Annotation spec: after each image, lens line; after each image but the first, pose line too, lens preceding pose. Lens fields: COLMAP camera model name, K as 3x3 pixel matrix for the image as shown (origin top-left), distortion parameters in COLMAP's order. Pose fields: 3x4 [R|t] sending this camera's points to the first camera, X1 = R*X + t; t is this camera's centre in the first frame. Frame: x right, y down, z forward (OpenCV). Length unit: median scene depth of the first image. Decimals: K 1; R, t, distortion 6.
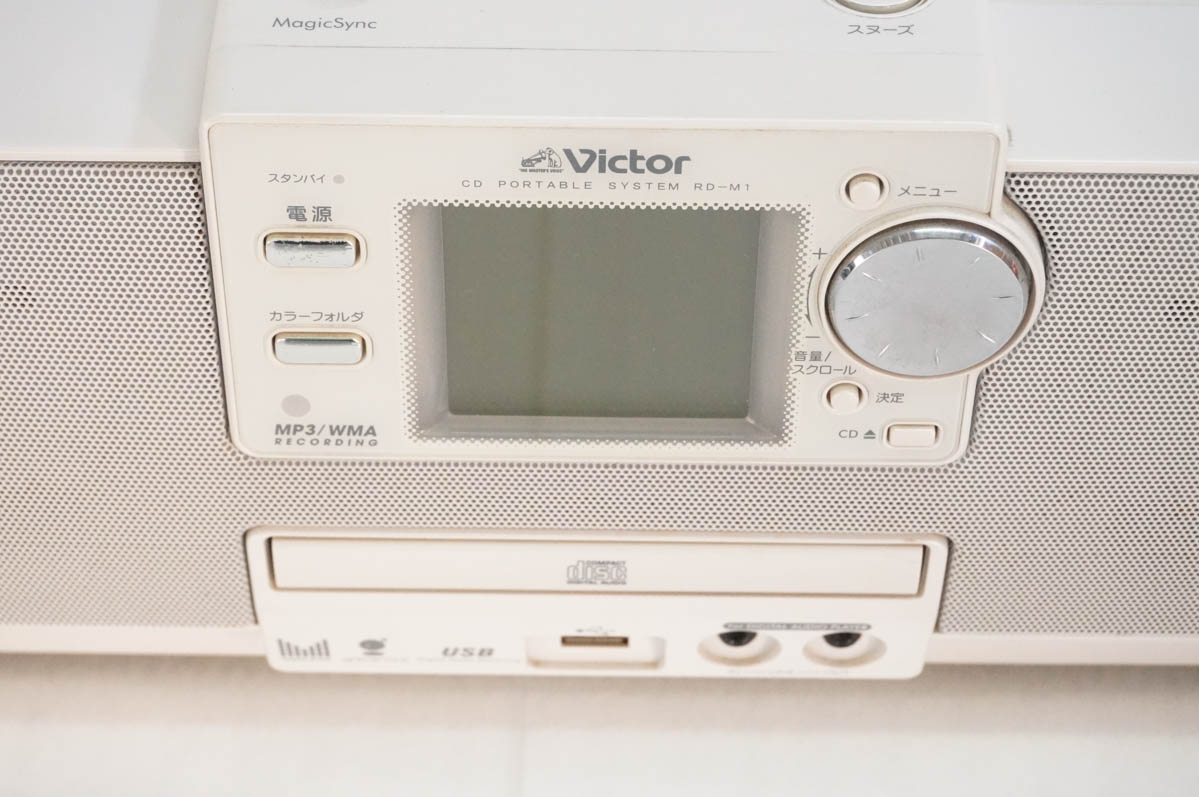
lens RADIAL K [[2567.9, 0, 598.8], [0, 2567.9, 398.4], [0, 0, 1]] dist [-0.030044, 0.000000]
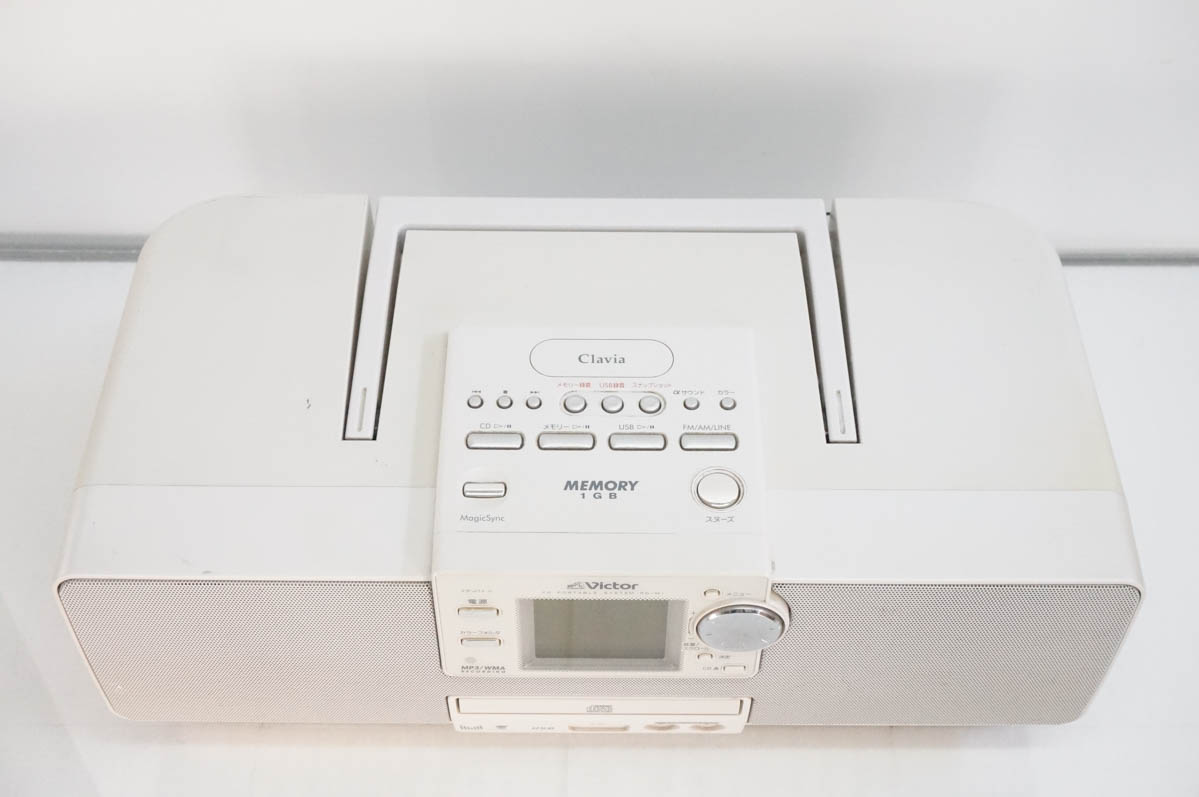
lens RADIAL K [[1561.4, 0, 600.8], [0, 1561.4, 398.7], [0, 0, 1]] dist [0.018240, 0.000000]
pose [[0.999990, -0.004113, 0.001695, -0.000886], [0.003845, 0.990775, 0.135462, -0.440545], [-0.002237, -0.135454, 0.990781, -0.391597]]
